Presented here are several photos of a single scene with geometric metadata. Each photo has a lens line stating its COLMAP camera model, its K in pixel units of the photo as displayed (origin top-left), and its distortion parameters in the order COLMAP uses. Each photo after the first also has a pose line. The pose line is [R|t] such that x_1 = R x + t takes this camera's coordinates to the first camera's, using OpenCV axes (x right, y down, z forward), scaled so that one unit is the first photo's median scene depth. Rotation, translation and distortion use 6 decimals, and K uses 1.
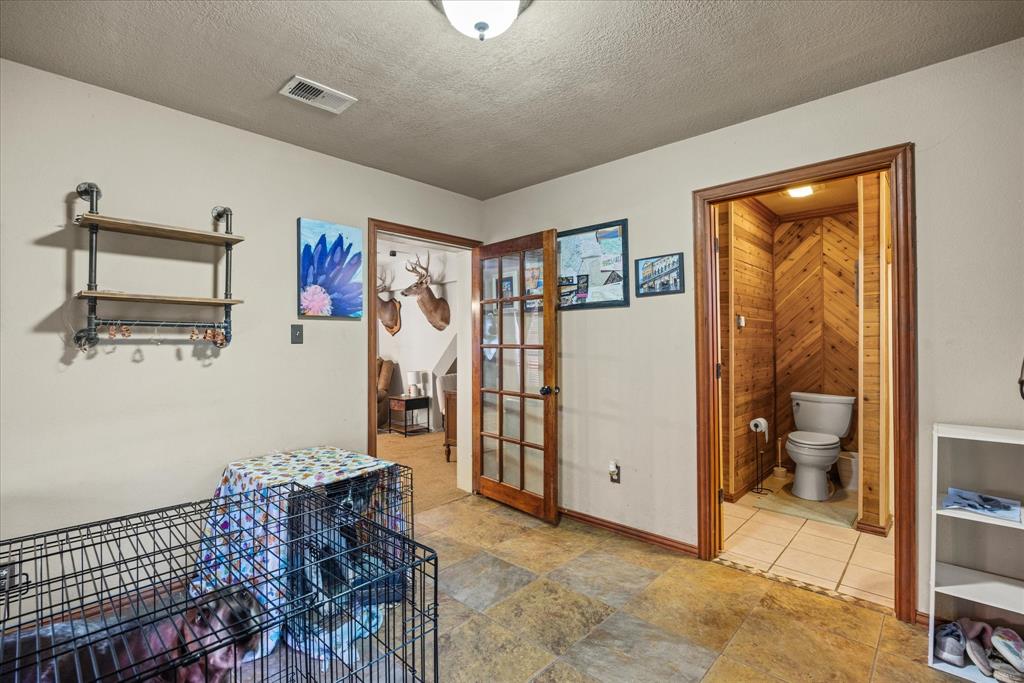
lens RADIAL K [[475.8, 0, 508.4], [0, 475.8, 341.8], [0, 0, 1]] dist [-0.007848, -0.000327]
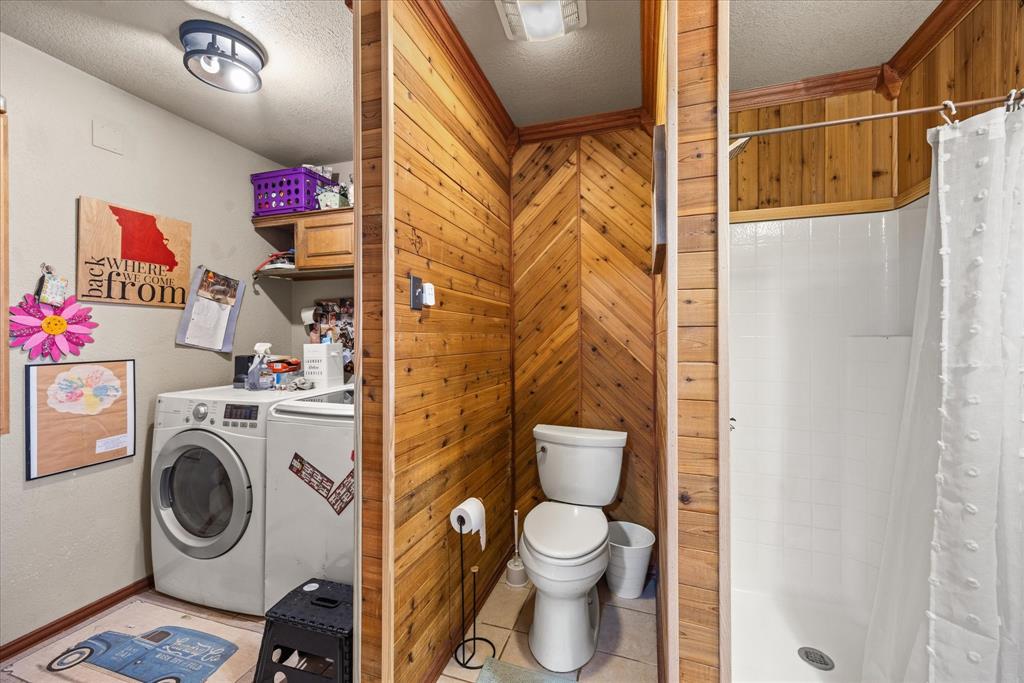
lens RADIAL K [[475.8, 0, 508.4], [0, 475.8, 341.8], [0, 0, 1]] dist [-0.007848, -0.000327]
pose [[0.903739, -0.002787, 0.428075, 0.319105], [0.000452, 0.999984, 0.005557, -0.001226], [-0.428084, -0.004829, 0.903726, 0.488340]]
